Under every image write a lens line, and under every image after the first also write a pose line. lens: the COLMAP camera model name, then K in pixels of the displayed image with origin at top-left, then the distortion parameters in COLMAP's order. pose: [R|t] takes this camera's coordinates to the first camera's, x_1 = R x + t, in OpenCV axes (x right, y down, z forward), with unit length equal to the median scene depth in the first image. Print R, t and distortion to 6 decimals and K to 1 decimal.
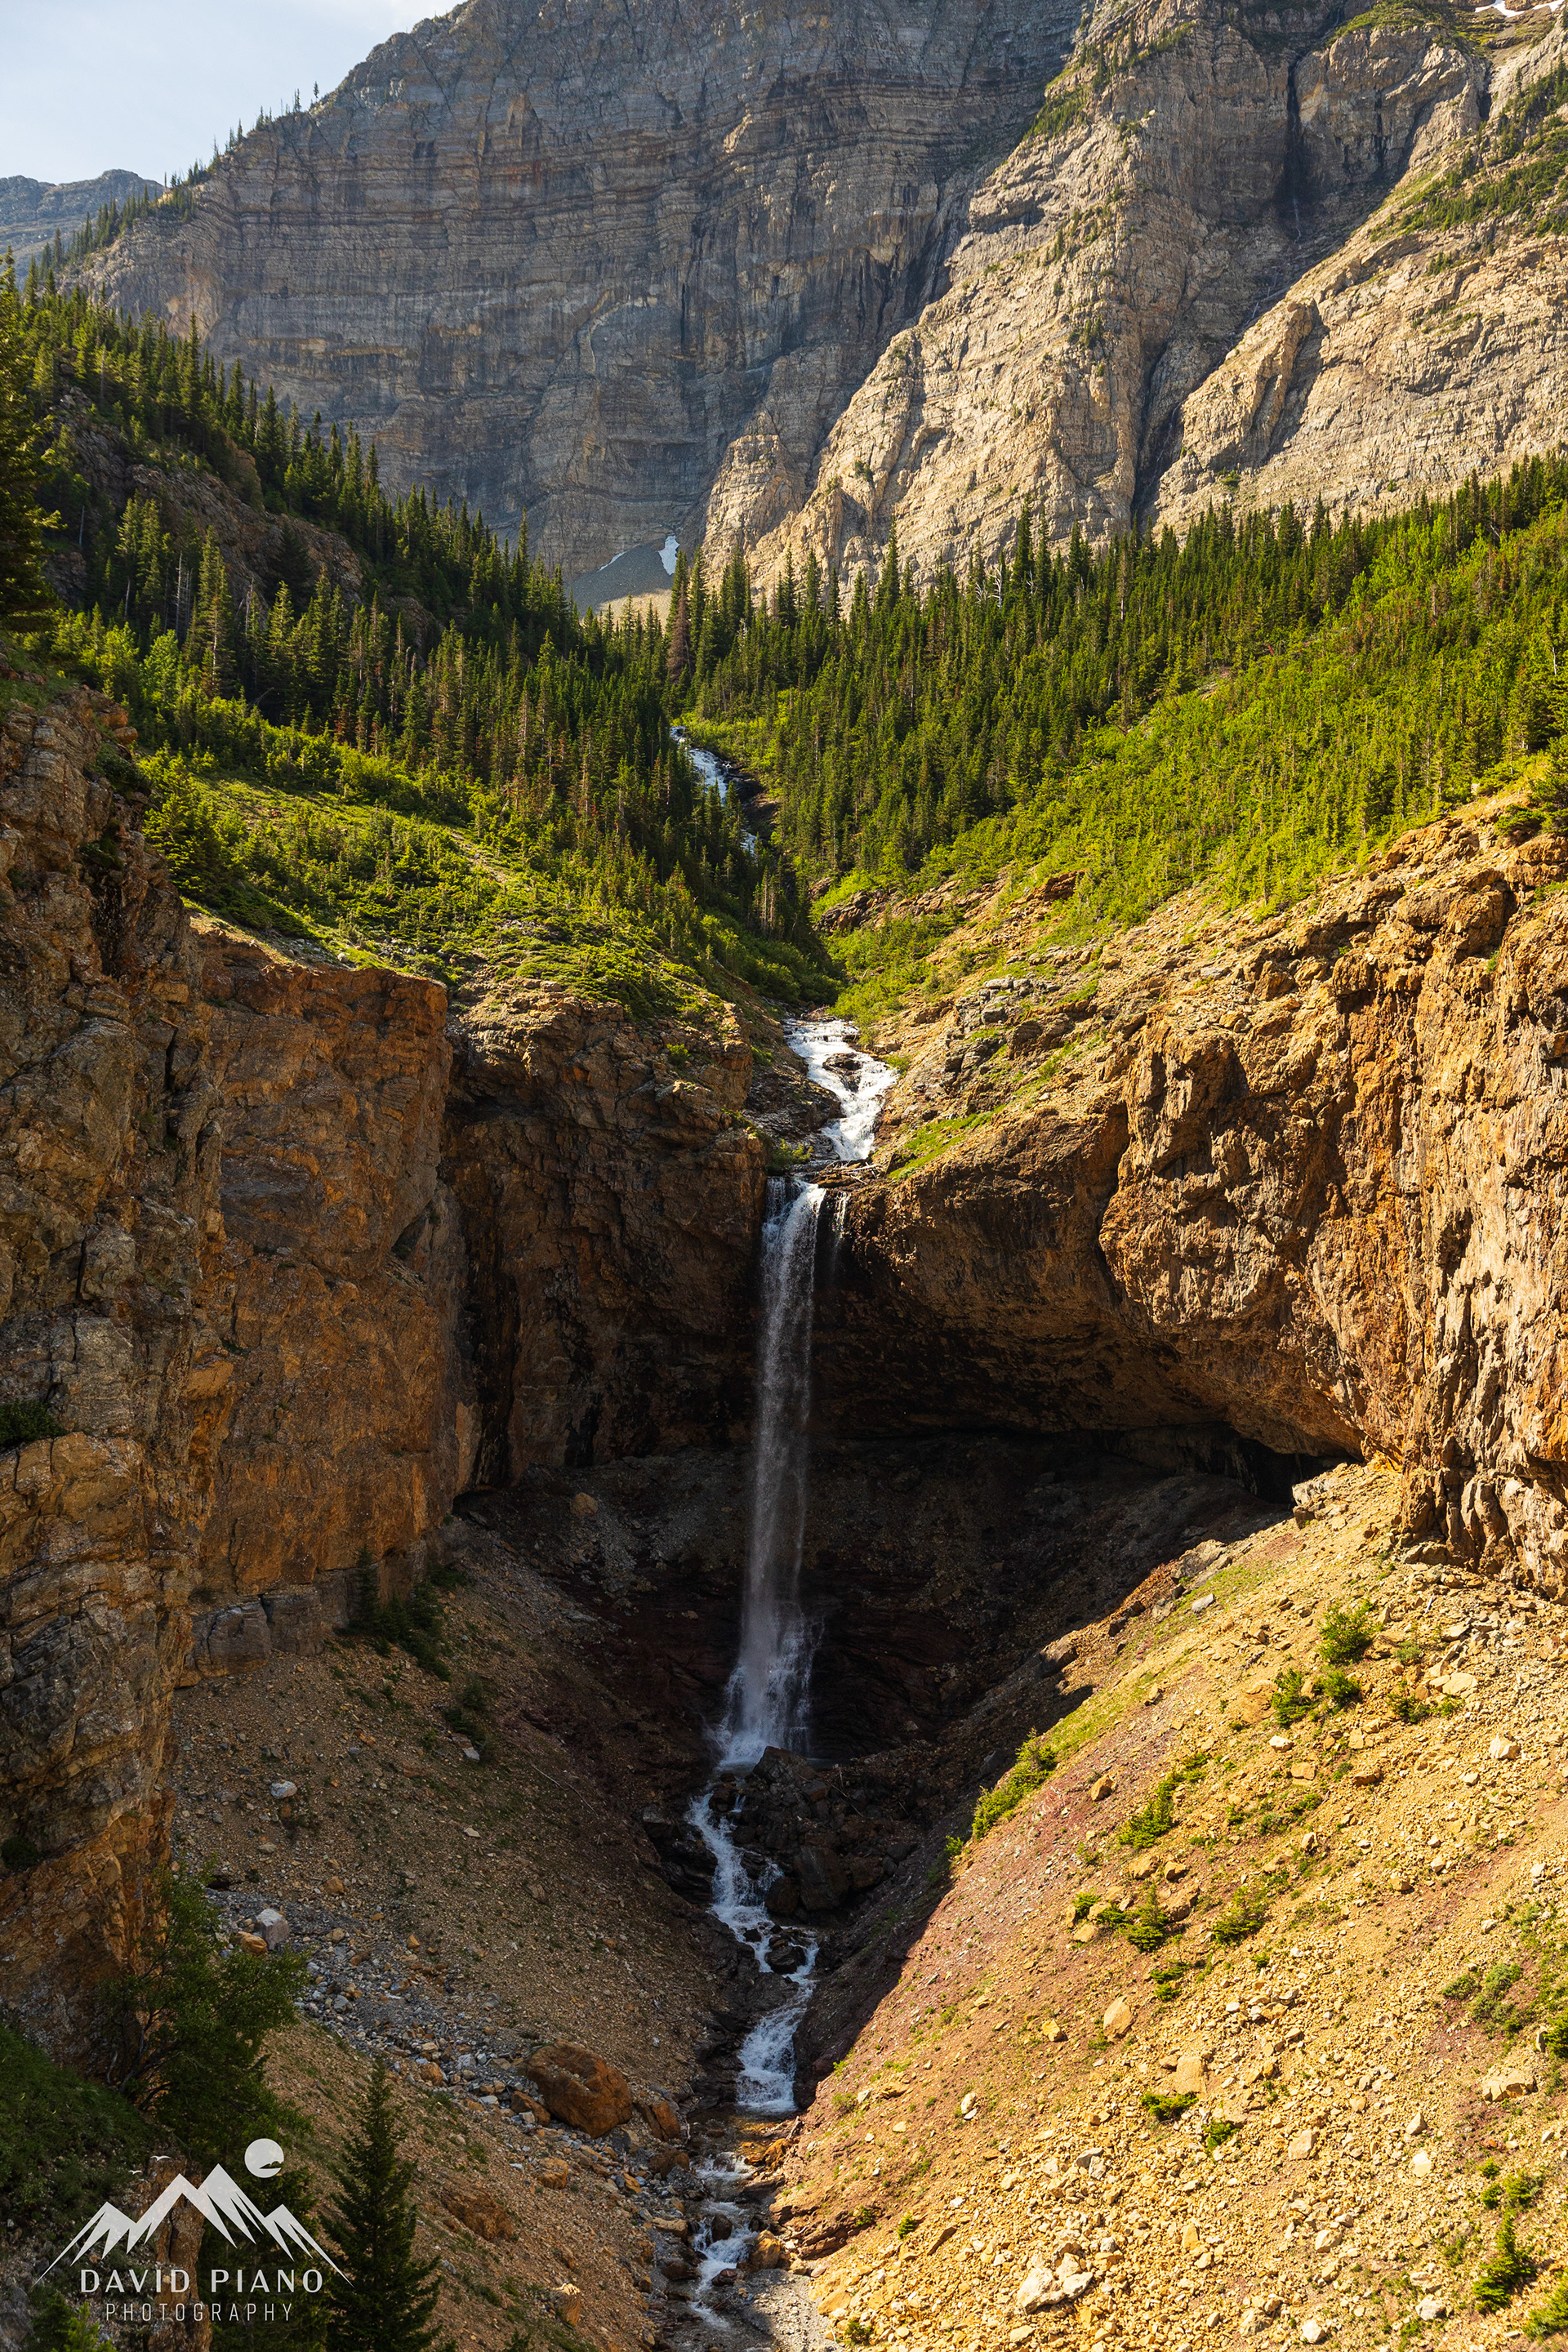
lens RADIAL K [[3533.3, 0, 788.9], [0, 3533.3, 1175.1], [0, 0, 1]] dist [0.039864, 0.000000]
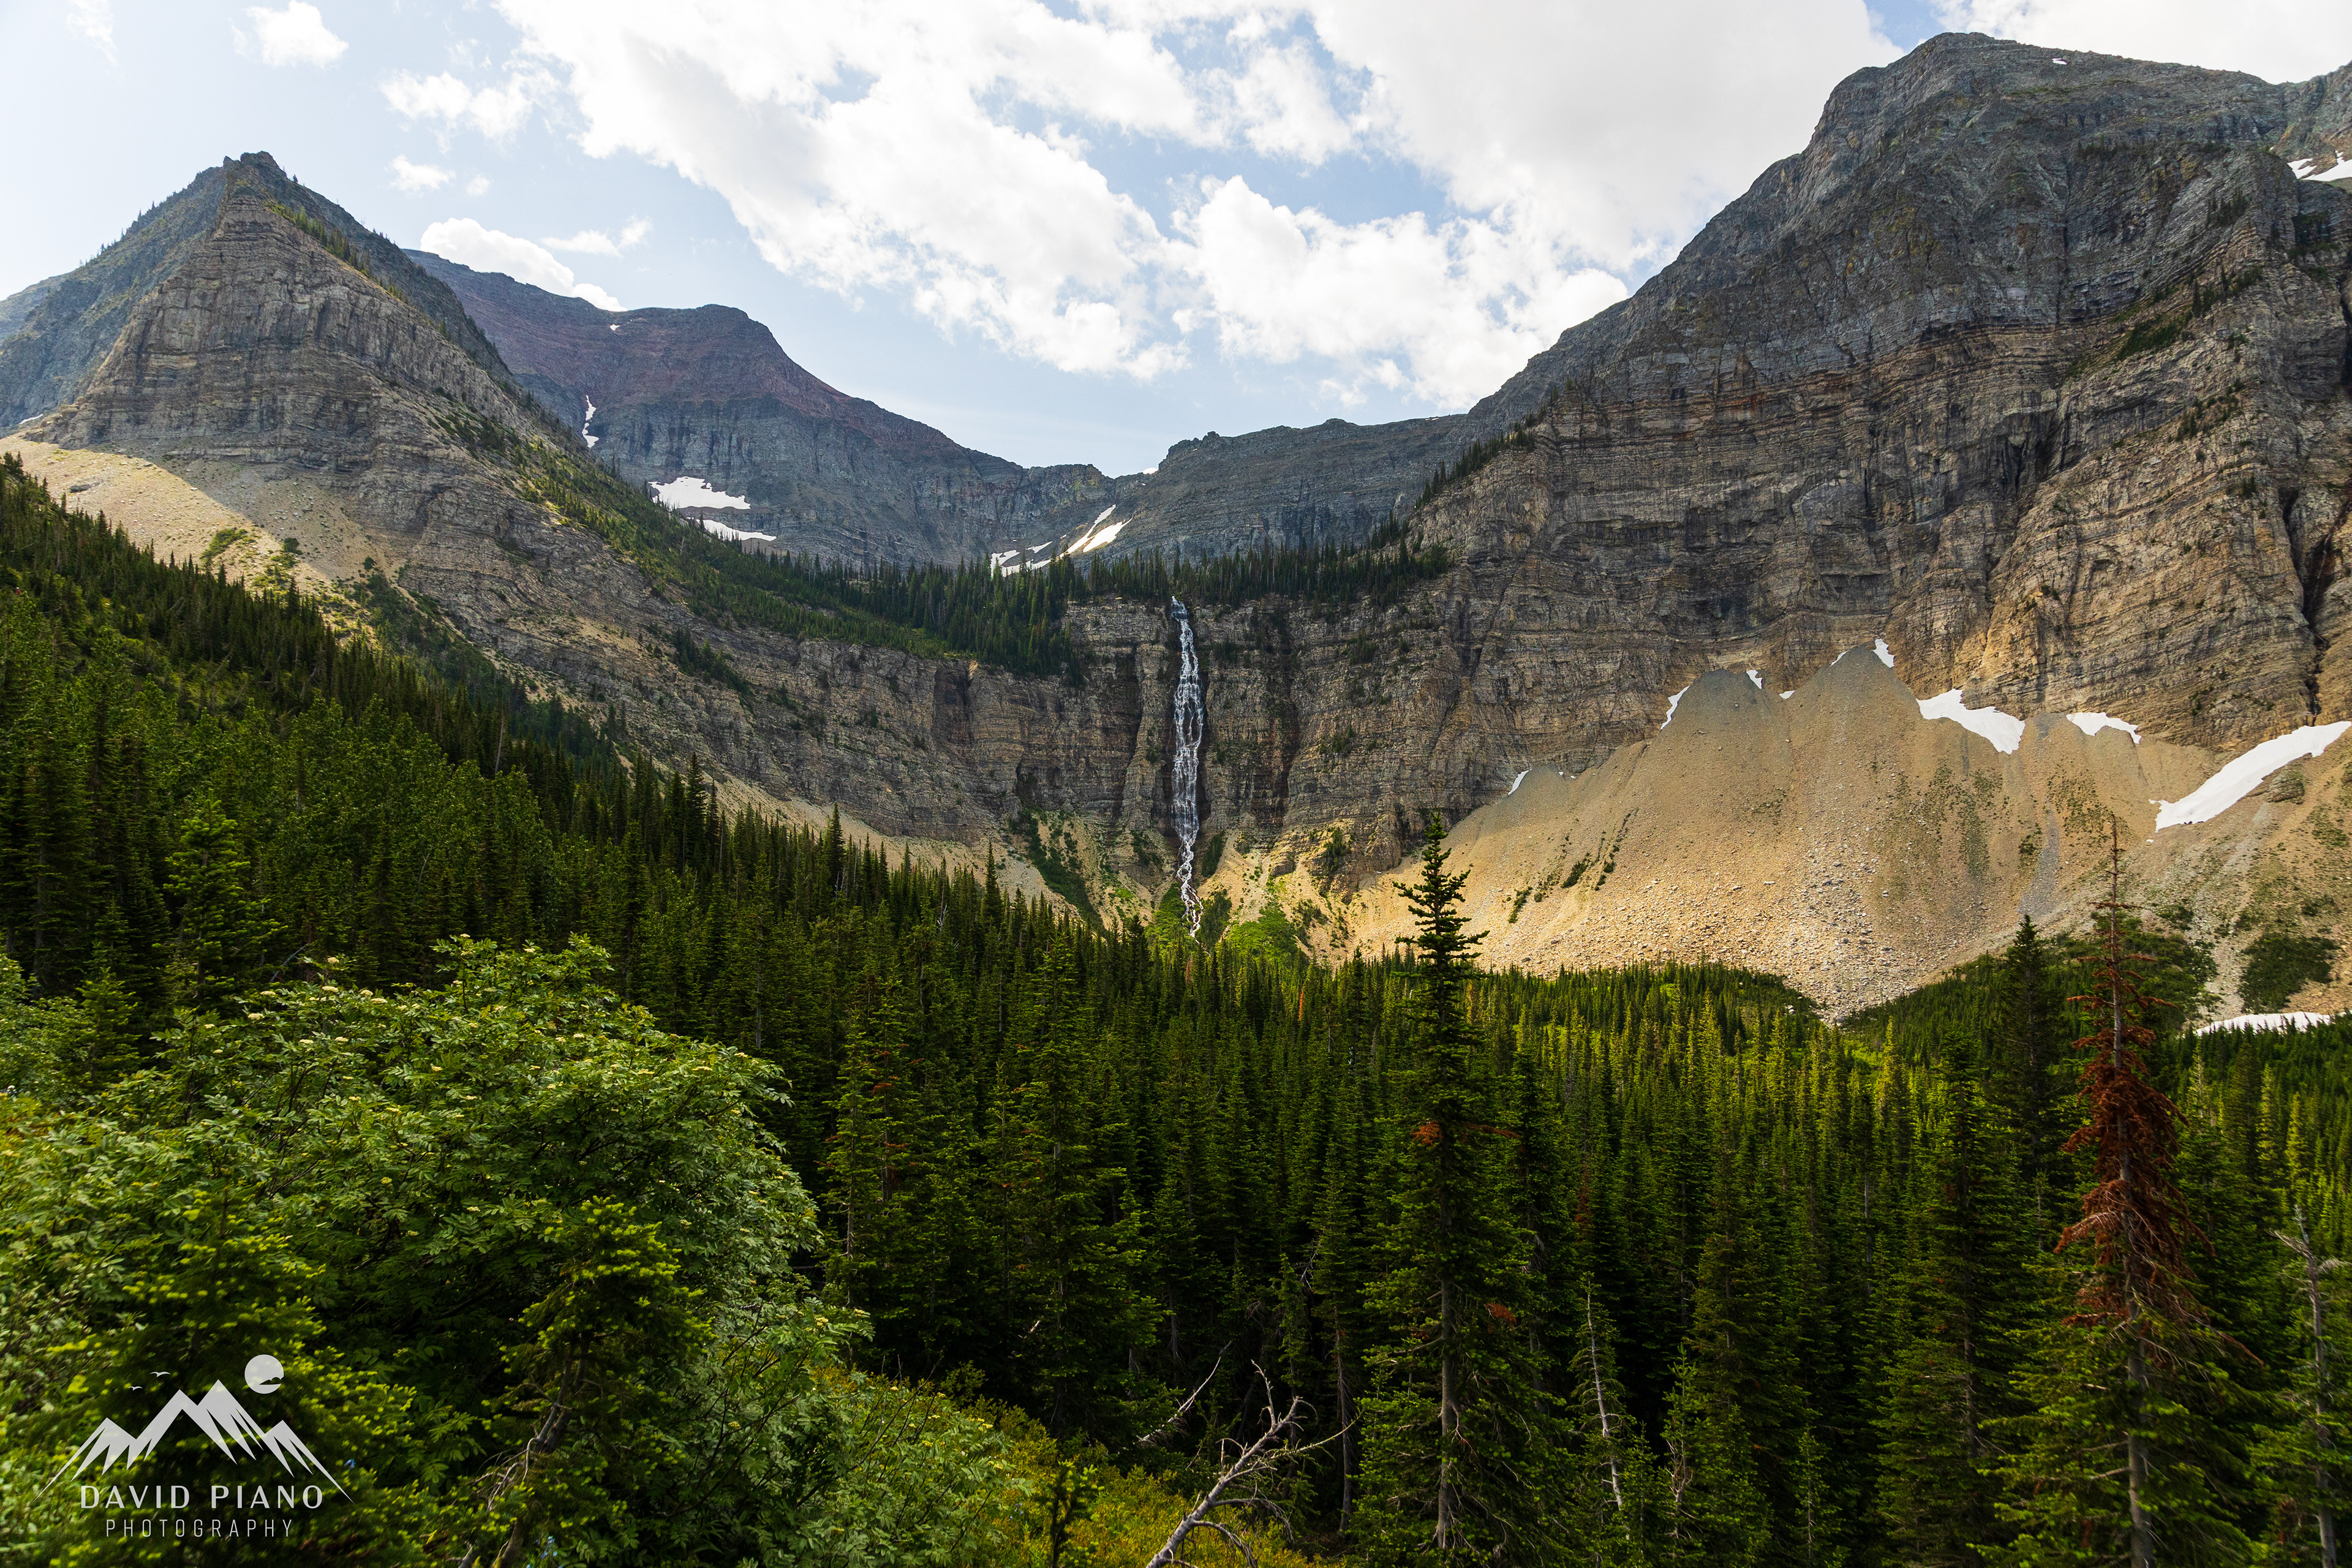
lens RADIAL K [[1601.0, 0, 1172.8], [0, 1601.0, 786.8], [0, 0, 1]] dist [0.027977, -0.010892]
pose [[0.978363, -0.021066, -0.205819, -0.180013], [0.012253, 0.998956, -0.044002, -0.091678], [0.206531, 0.040528, 0.977600, 0.282594]]
